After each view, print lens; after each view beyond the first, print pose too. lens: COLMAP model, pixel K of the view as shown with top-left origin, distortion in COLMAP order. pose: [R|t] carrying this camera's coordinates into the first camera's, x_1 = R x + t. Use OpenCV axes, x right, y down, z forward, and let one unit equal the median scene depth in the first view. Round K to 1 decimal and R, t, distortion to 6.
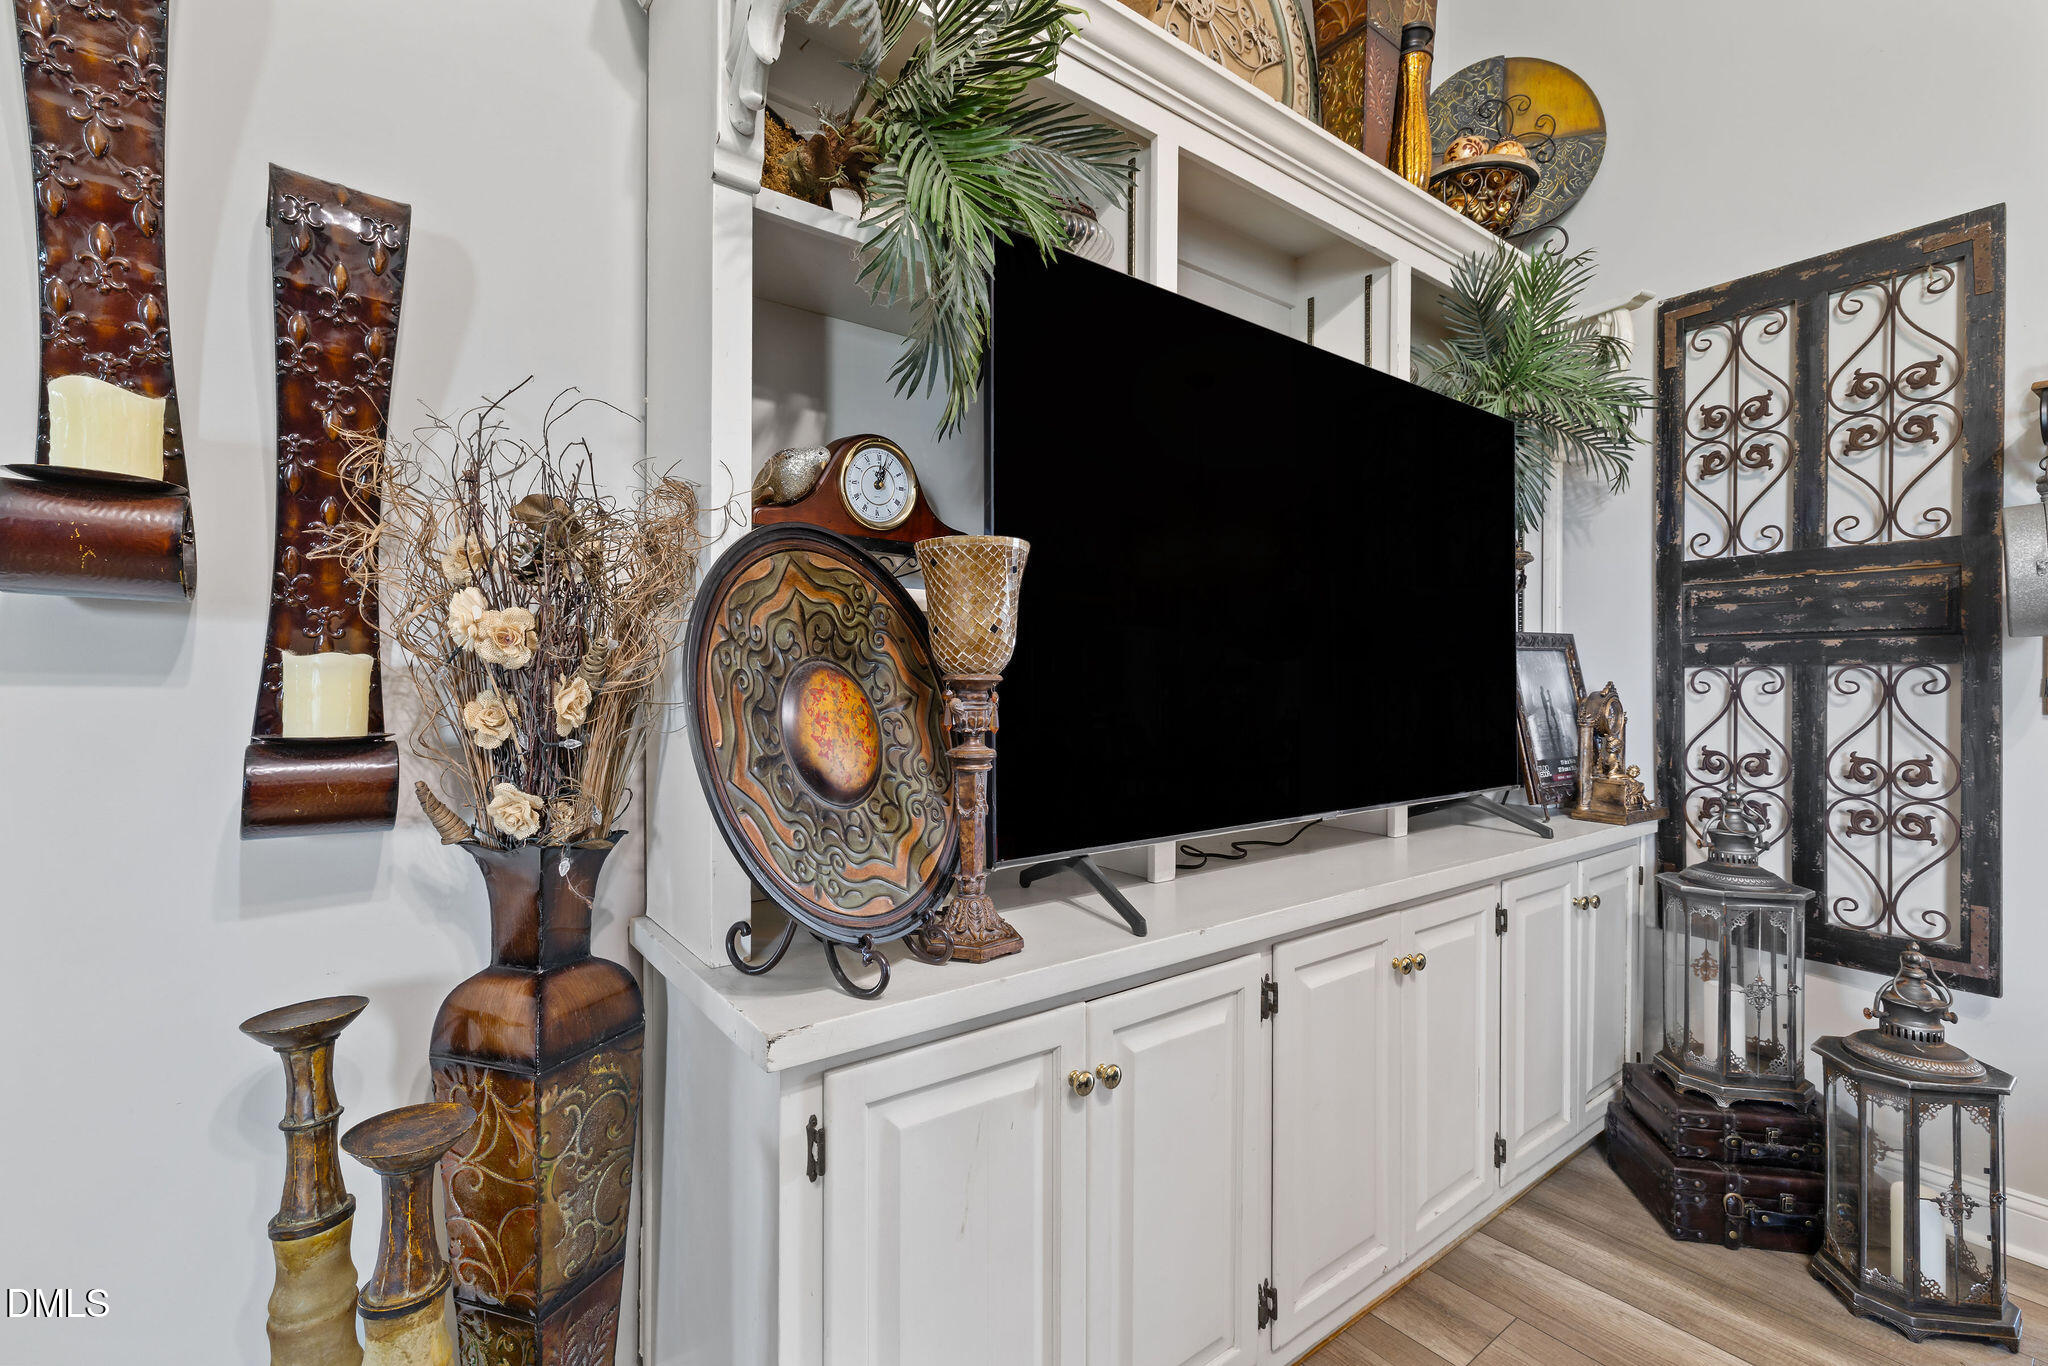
lens RADIAL K [[887.4, 0, 1027.5], [0, 887.4, 676.2], [0, 0, 1]] dist [0.000107, -0.000621]
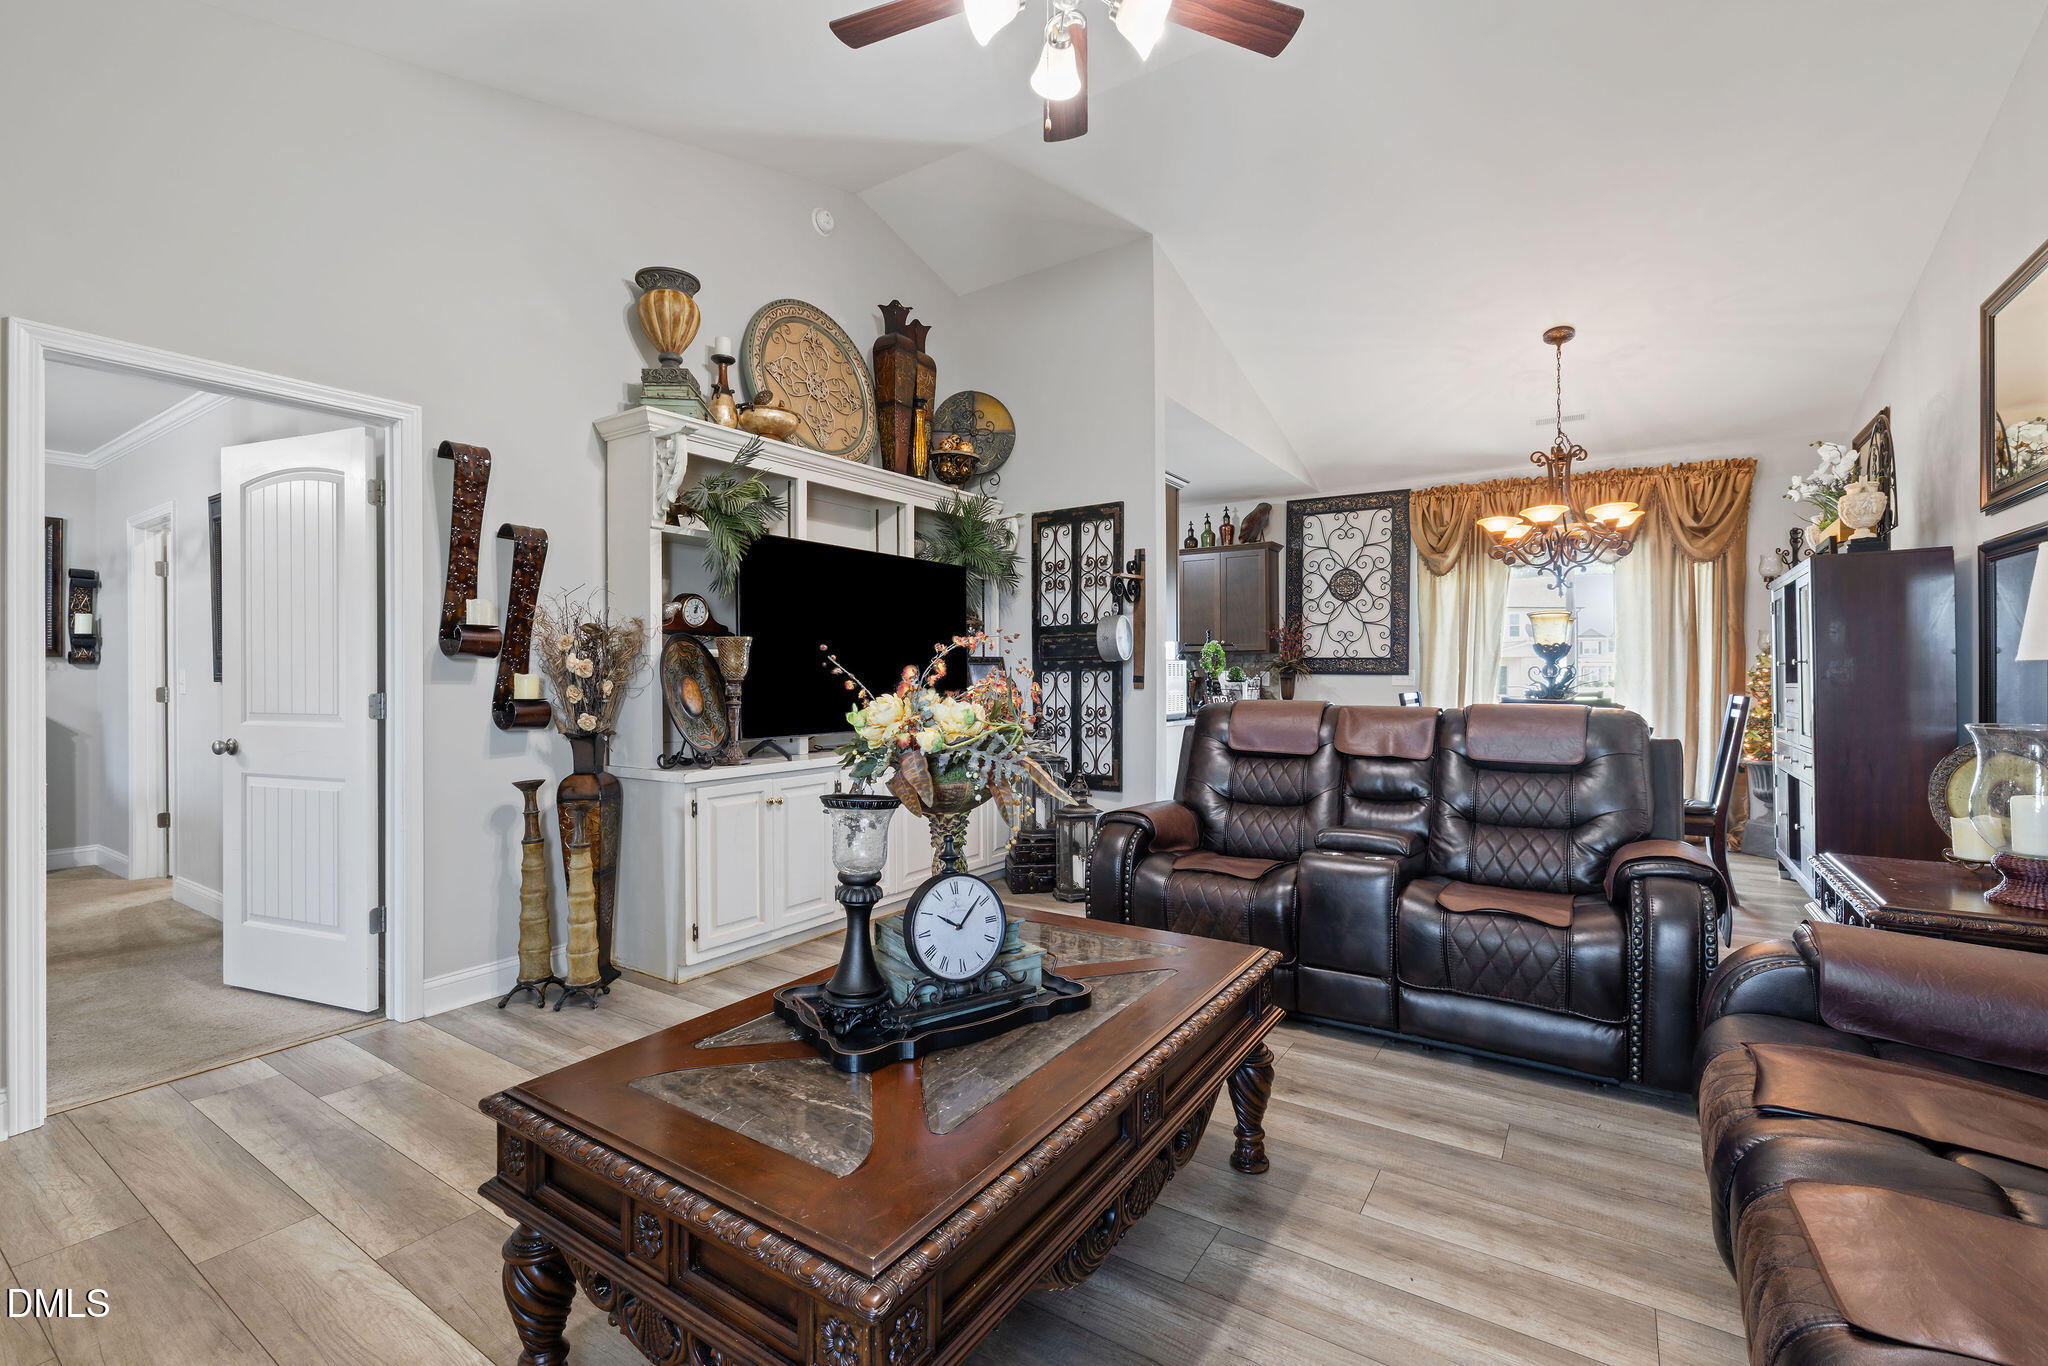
lens RADIAL K [[887.4, 0, 1027.5], [0, 887.4, 676.2], [0, 0, 1]] dist [0.000107, -0.000621]
pose [[0.946492, -0.008601, 0.322612, -0.053834], [0.008564, 0.999962, 0.001531, -0.003083], [-0.322613, 0.001313, 0.946530, -1.378496]]
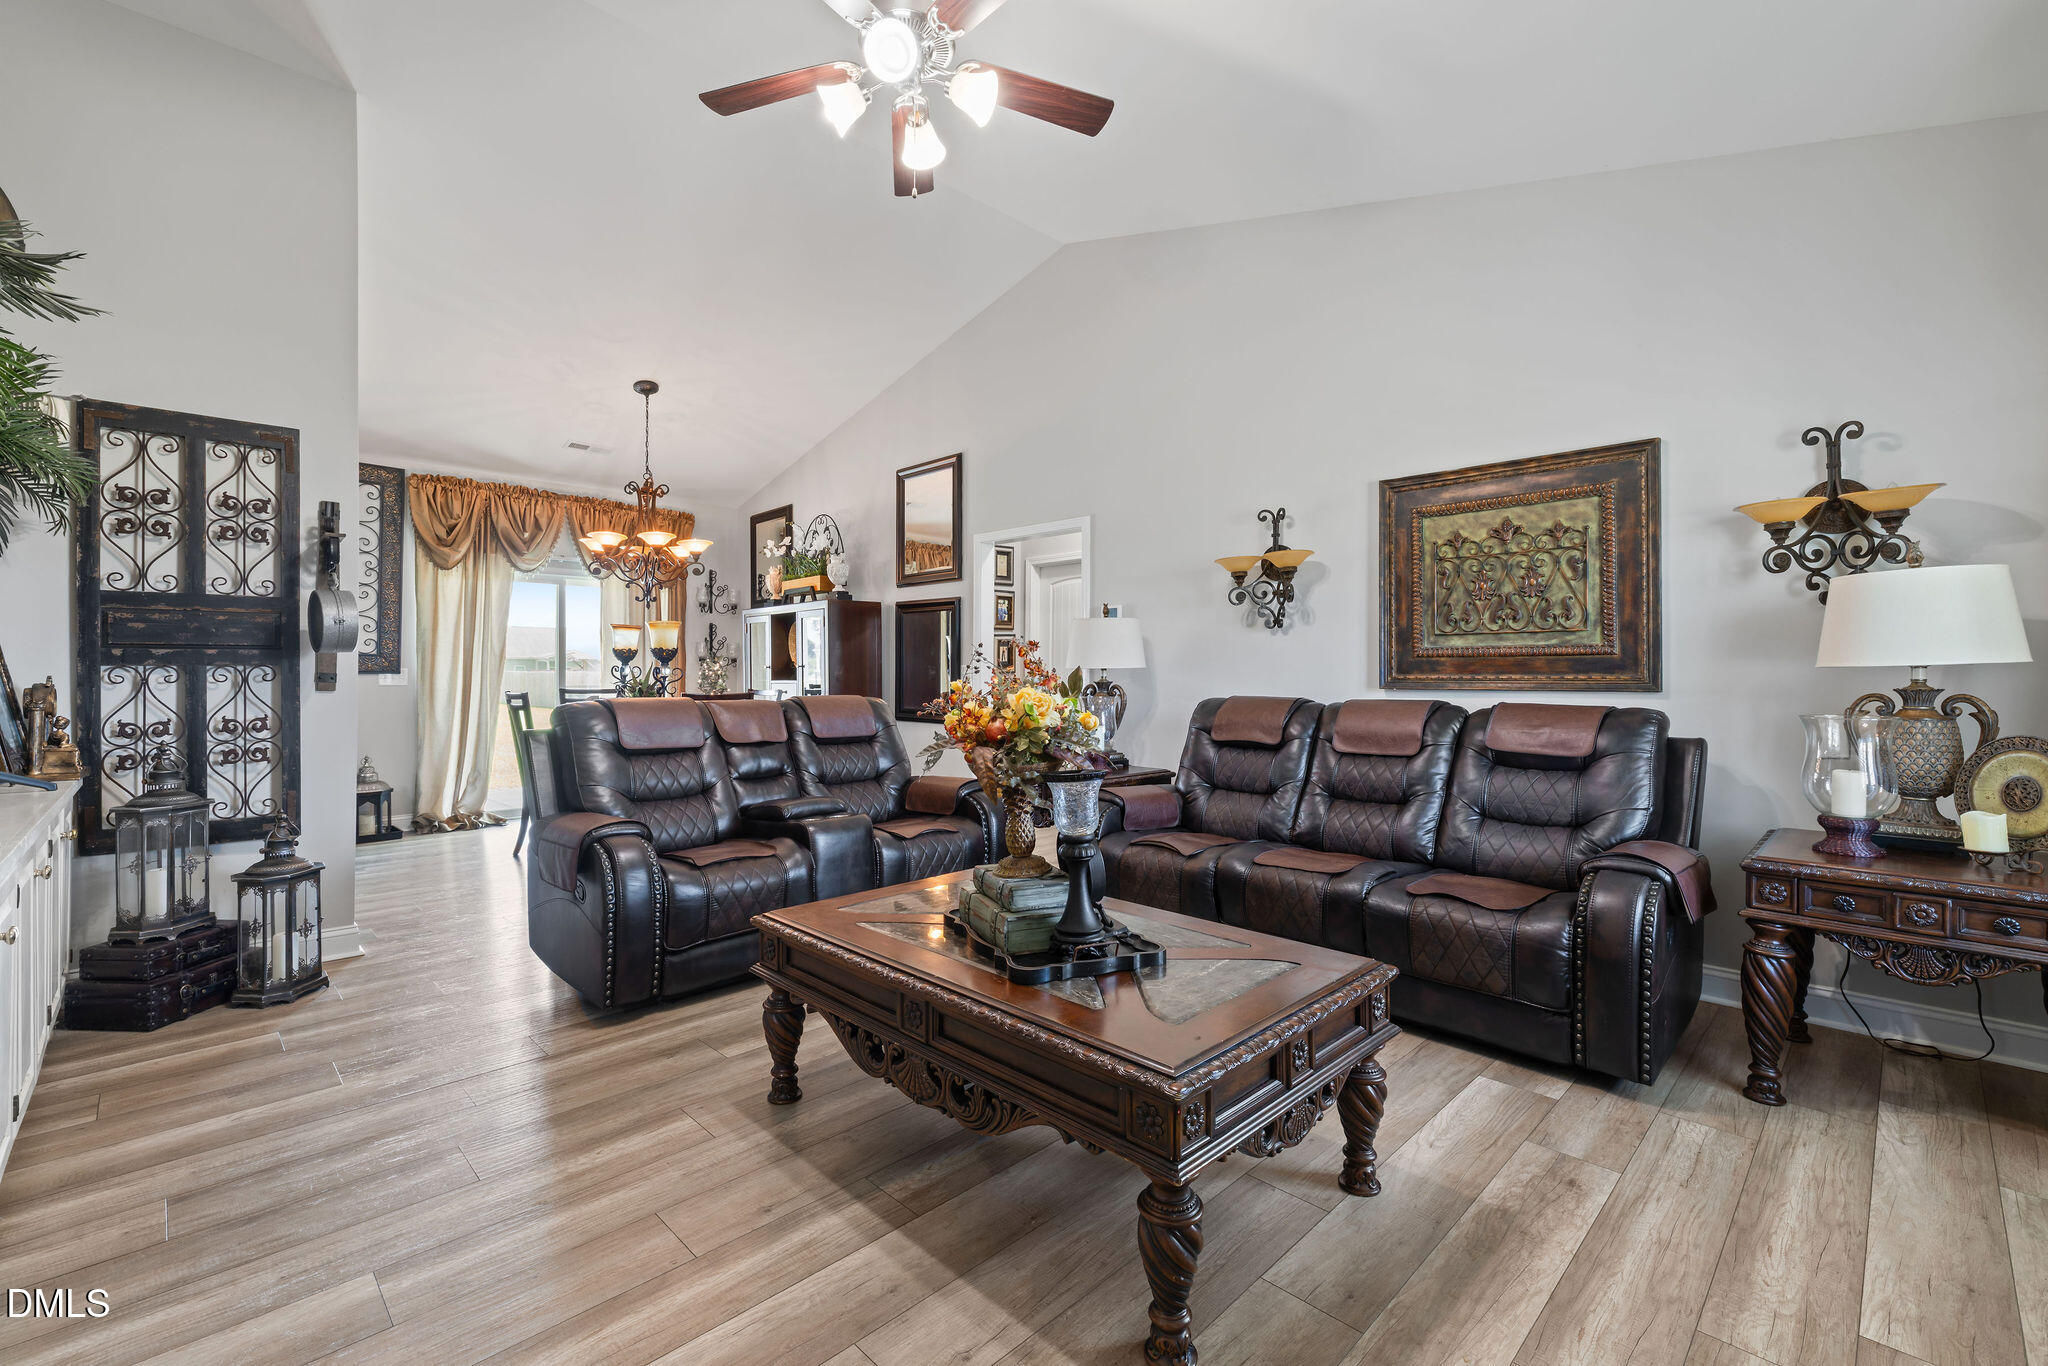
lens RADIAL K [[887.4, 0, 1027.5], [0, 887.4, 676.2], [0, 0, 1]] dist [0.000107, -0.000621]
pose [[-0.128197, -0.005822, 0.991732, -0.970352], [-0.003181, 0.999980, 0.005459, -0.005963], [-0.991744, -0.002455, -0.128213, -0.318700]]
